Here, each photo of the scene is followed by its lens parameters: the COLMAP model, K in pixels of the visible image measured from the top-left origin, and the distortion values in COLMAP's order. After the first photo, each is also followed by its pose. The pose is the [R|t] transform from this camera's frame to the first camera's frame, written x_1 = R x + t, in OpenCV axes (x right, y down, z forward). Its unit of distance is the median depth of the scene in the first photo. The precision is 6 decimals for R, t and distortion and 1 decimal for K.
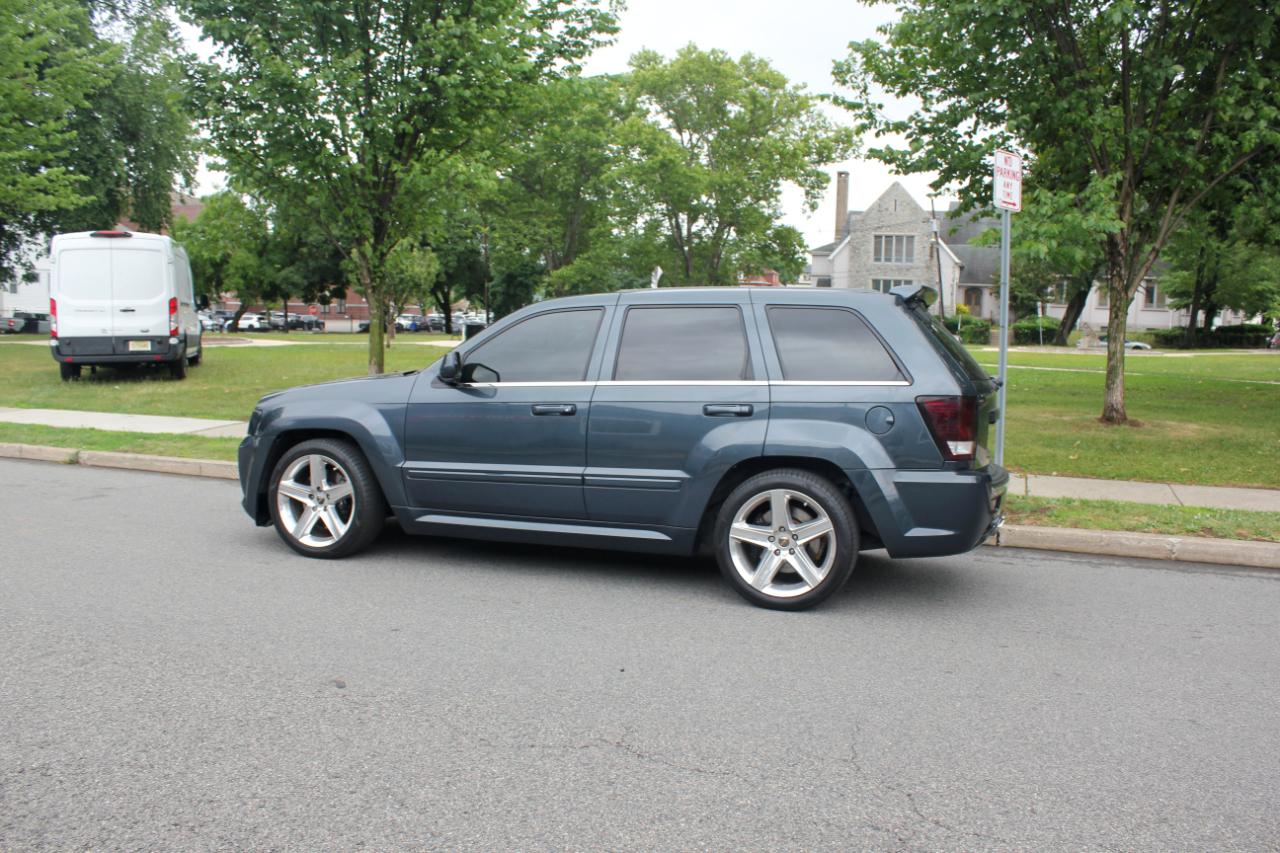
lens RADIAL K [[1075.7, 0, 648.7], [0, 1075.7, 430.3], [0, 0, 1]] dist [-0.169858, 0.159024]
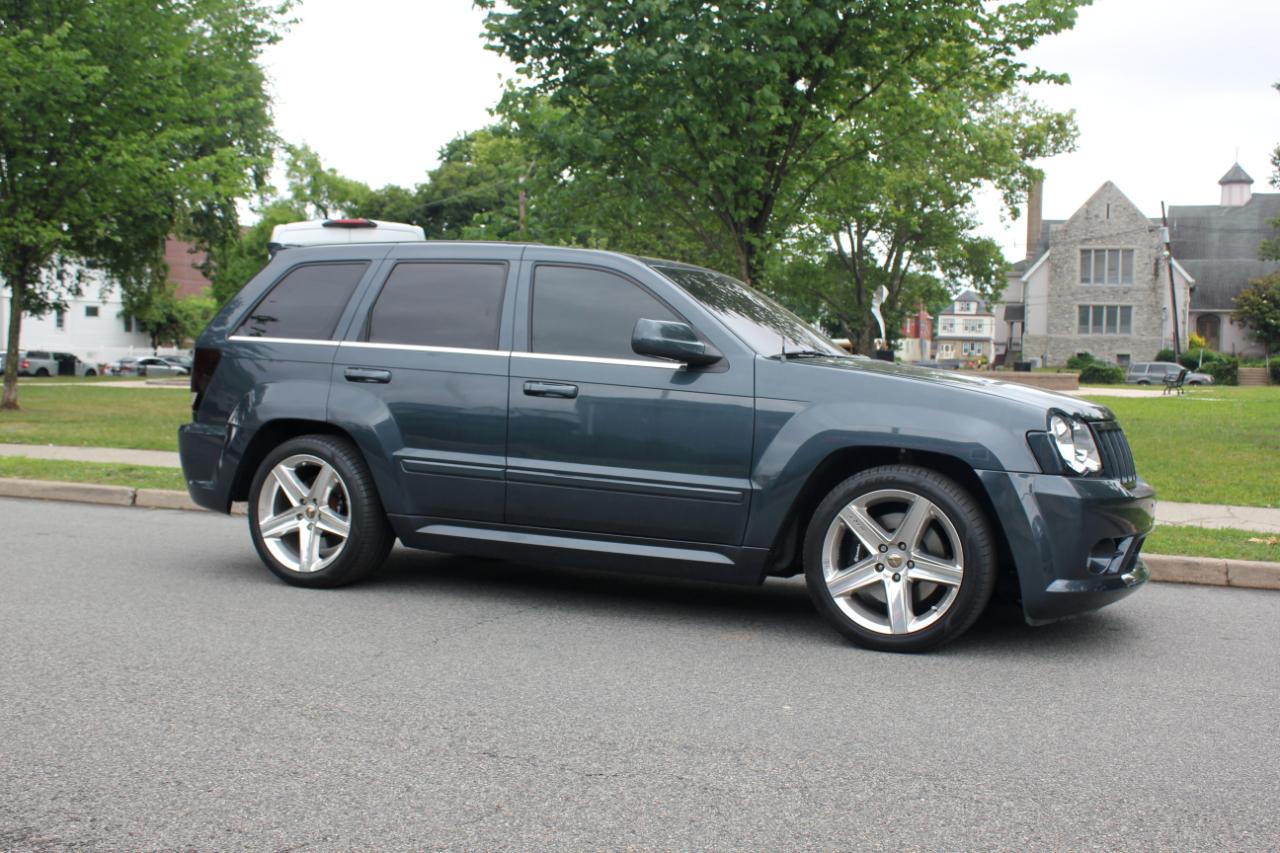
lens RADIAL K [[1331.2, 0, 644.7], [0, 1331.2, 424.5], [0, 0, 1]] dist [-0.134261, 0.160384]
pose [[0.997724, -0.005362, -0.067219, -0.205236], [0.001503, 0.998354, -0.057335, 0.005838], [0.067416, 0.057104, 0.996089, 0.072587]]
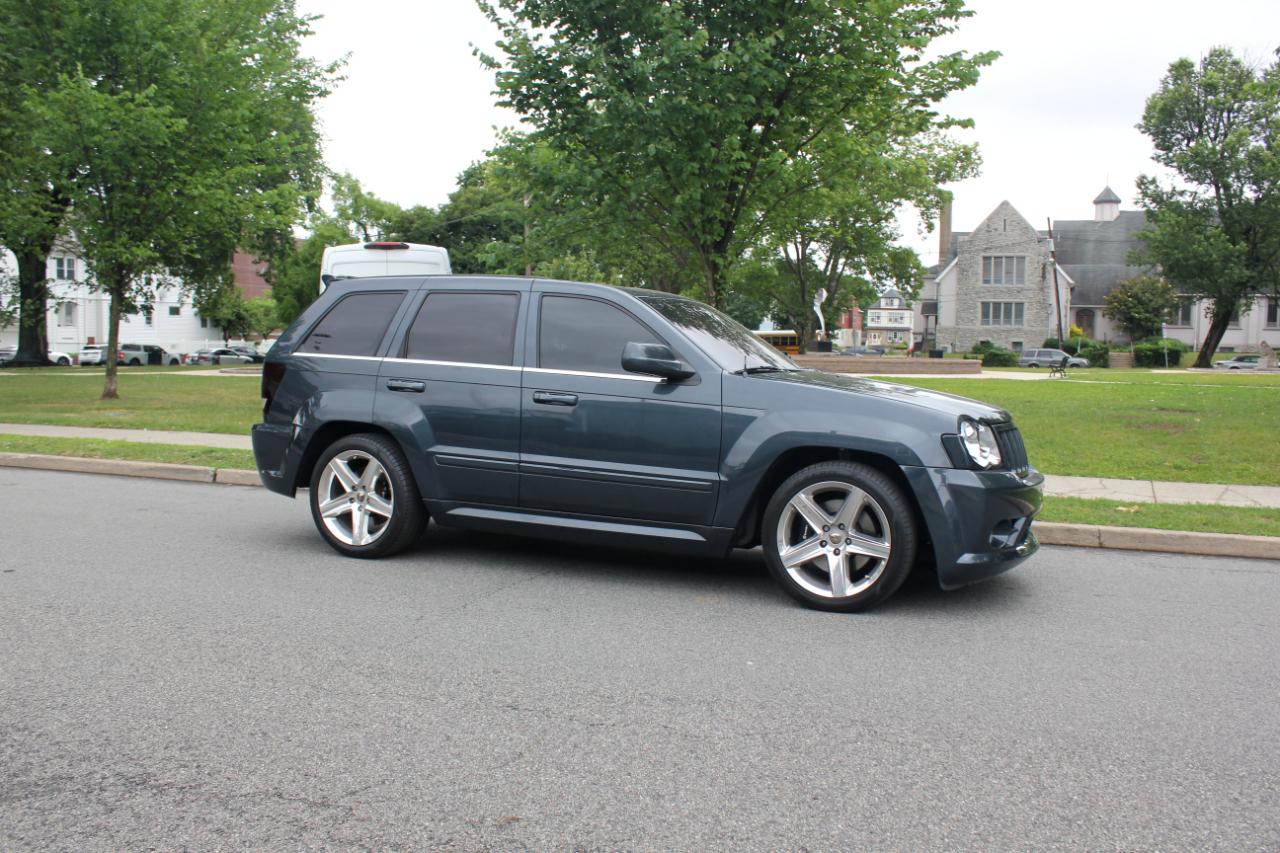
lens RADIAL K [[1092.4, 0, 645.6], [0, 1092.4, 425.0], [0, 0, 1]] dist [-0.173793, 0.168070]
pose [[0.998651, -0.009635, -0.051031, -0.206204], [0.007938, 0.999412, -0.033354, -0.001163], [0.051323, 0.032904, 0.998140, 0.069785]]
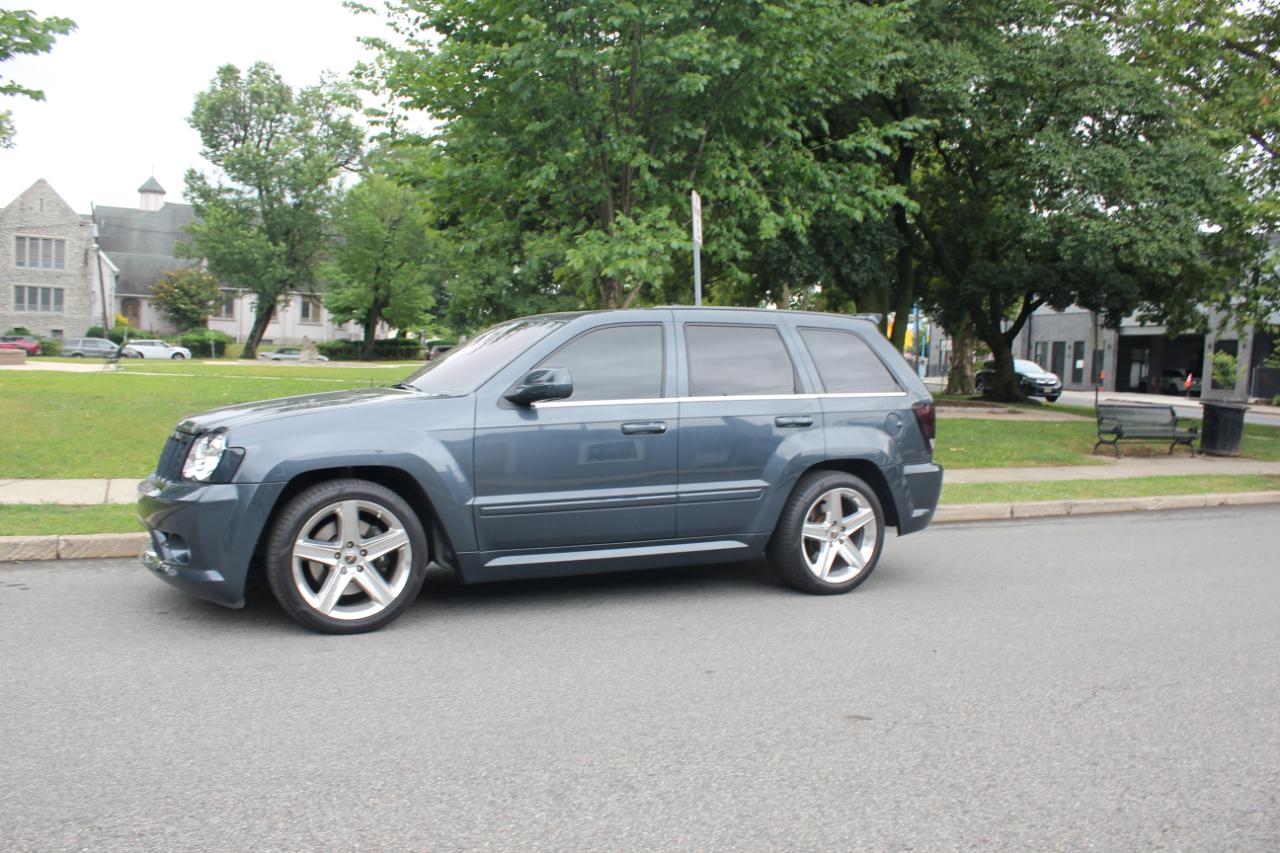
lens RADIAL K [[1068.2, 0, 659.1], [0, 1068.2, 431.5], [0, 0, 1]] dist [-0.165969, 0.144882]
pose [[0.683997, -0.043206, 0.728204, -0.223895], [0.050715, 0.998646, 0.011616, -0.007723], [-0.727720, 0.028986, 0.685262, 0.096045]]
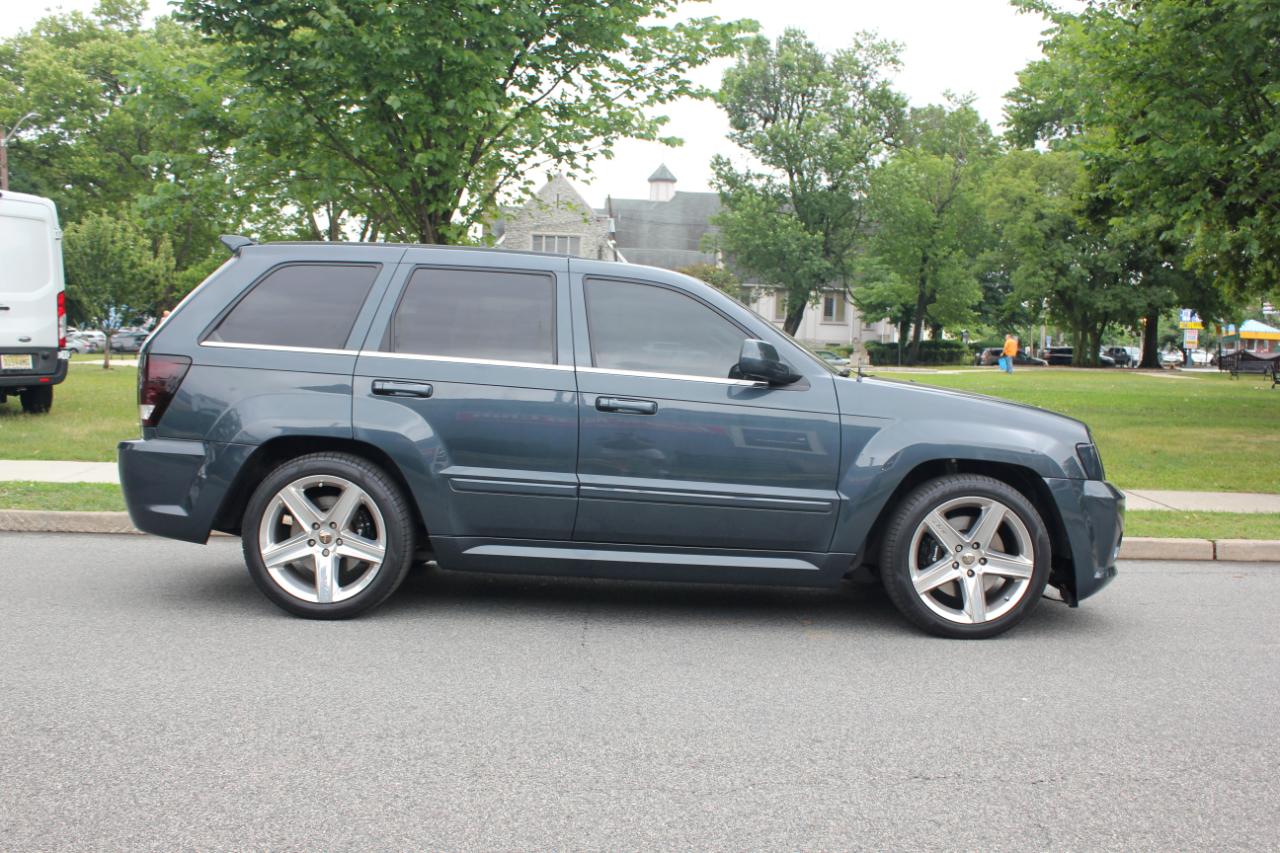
lens RADIAL K [[1278.5, 0, 653.9], [0, 1278.5, 433.2], [0, 0, 1]] dist [-0.154818, 0.209397]
pose [[0.929877, -0.020087, 0.367321, -0.337943], [0.029693, 0.999348, -0.020519, -0.006153], [-0.366670, 0.029987, 0.929868, 0.097535]]
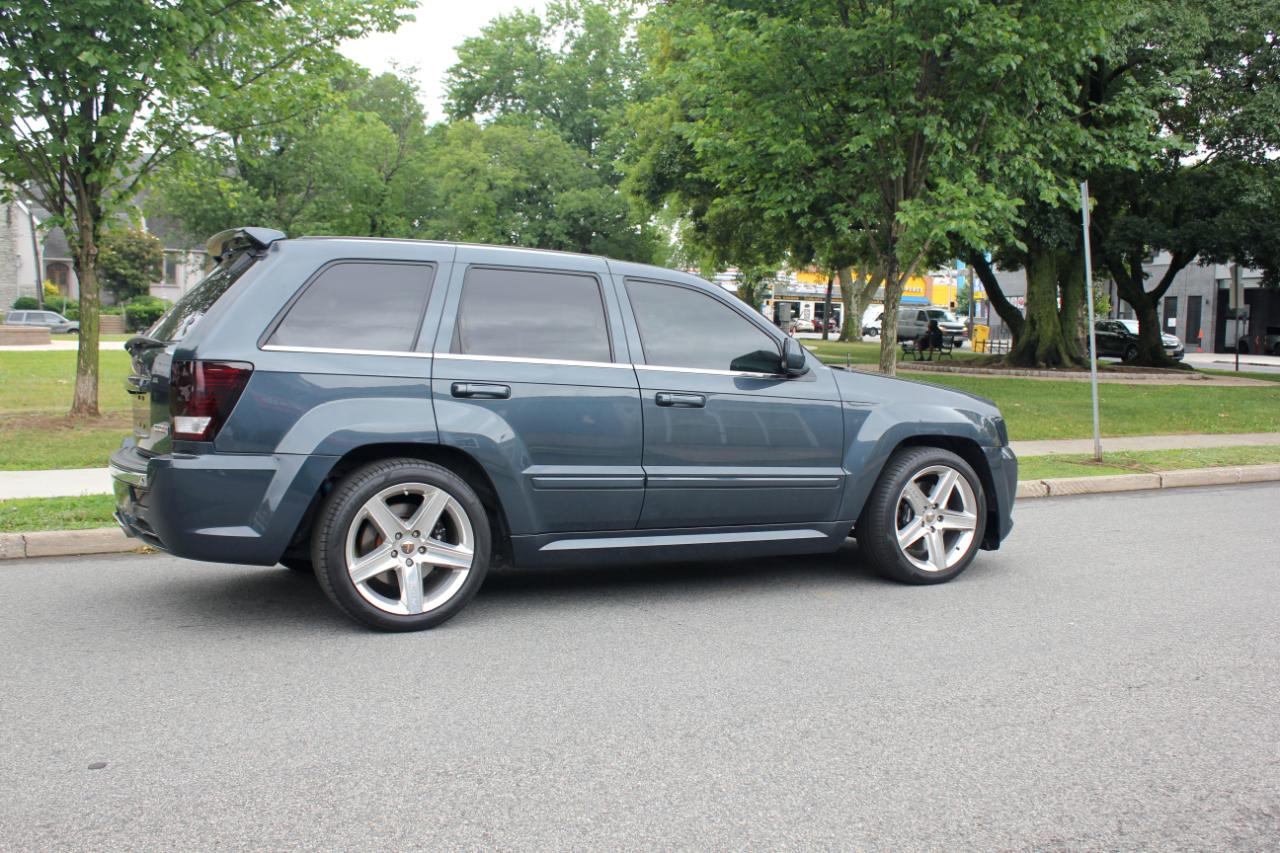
lens RADIAL K [[1260.2, 0, 658.3], [0, 1260.2, 430.0], [0, 0, 1]] dist [-0.133497, 0.139170]
pose [[0.661609, -0.068773, 0.746689, -0.462231], [0.068881, 0.997149, 0.030808, -0.020083], [-0.746679, 0.031050, 0.664460, 0.164031]]
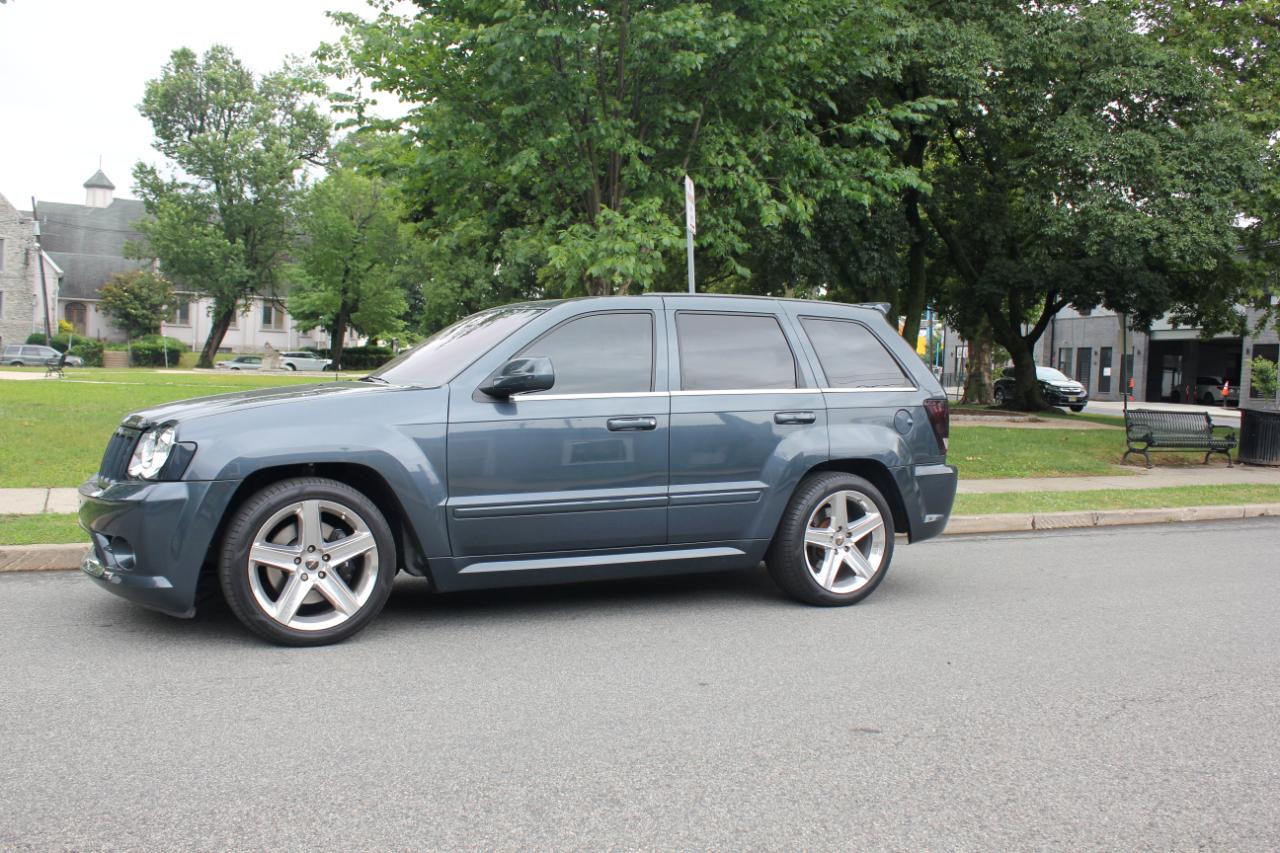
lens RADIAL K [[1157.5, 0, 660.6], [0, 1157.5, 431.1], [0, 0, 1]] dist [-0.155605, 0.151606]
pose [[0.678400, -0.034200, 0.733896, -0.223128], [0.053142, 0.998584, -0.002589, -0.002752], [-0.732768, 0.040757, 0.679257, 0.096030]]
